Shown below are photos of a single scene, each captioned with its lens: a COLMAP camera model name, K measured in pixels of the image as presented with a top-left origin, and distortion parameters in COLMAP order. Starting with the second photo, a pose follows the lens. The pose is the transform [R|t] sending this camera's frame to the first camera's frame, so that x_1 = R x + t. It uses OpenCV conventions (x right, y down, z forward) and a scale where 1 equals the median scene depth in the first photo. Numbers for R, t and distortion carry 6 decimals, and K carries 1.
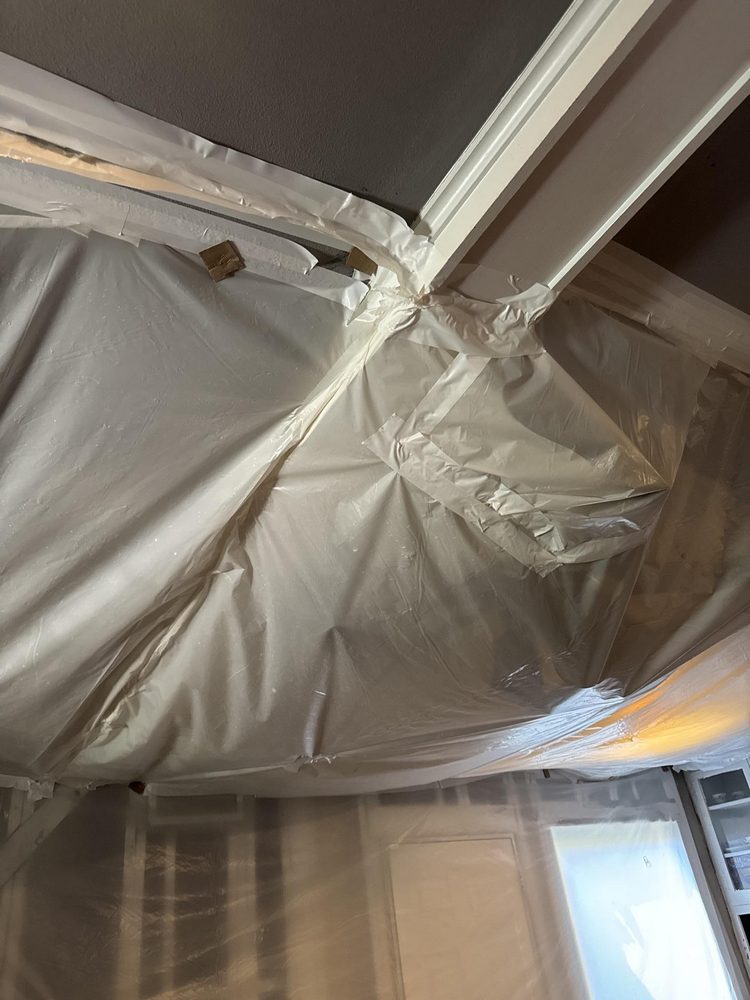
lens RADIAL K [[709.5, 0, 375.0], [0, 709.5, 500.0], [0, 0, 1]] dist [0.060682, -0.081266]
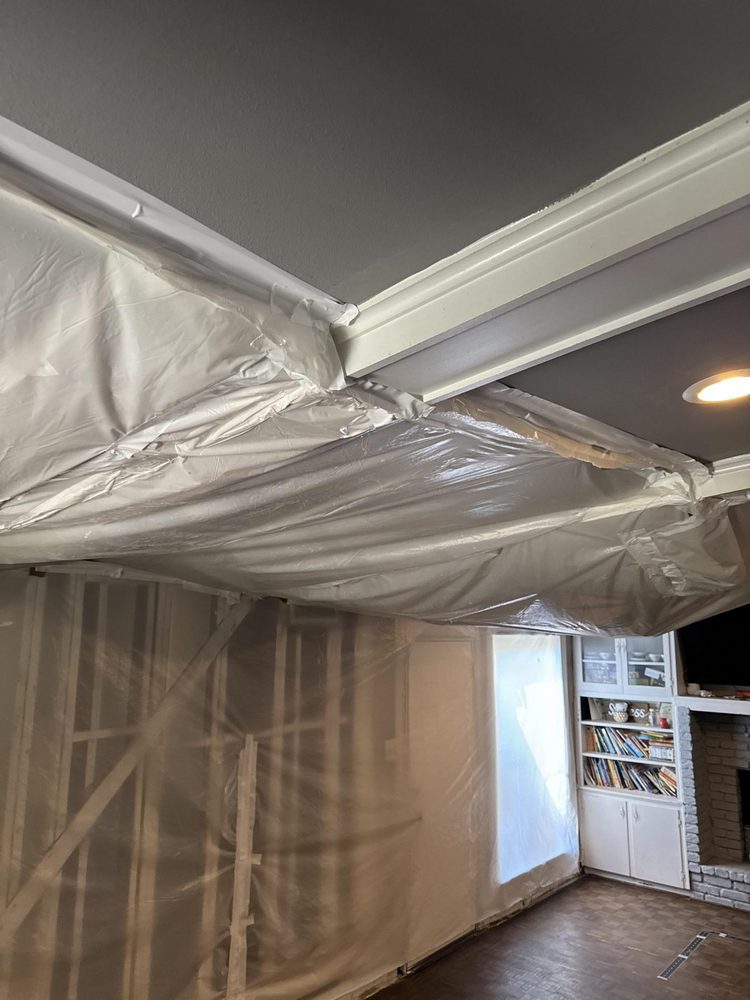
lens RADIAL K [[709.5, 0, 375.0], [0, 709.5, 500.0], [0, 0, 1]] dist [0.060682, -0.081266]
pose [[0.958783, 0.170573, 0.227243, -0.533192], [-0.238928, 0.916832, 0.319894, -0.302714], [-0.153778, -0.361004, 0.919798, -0.300773]]
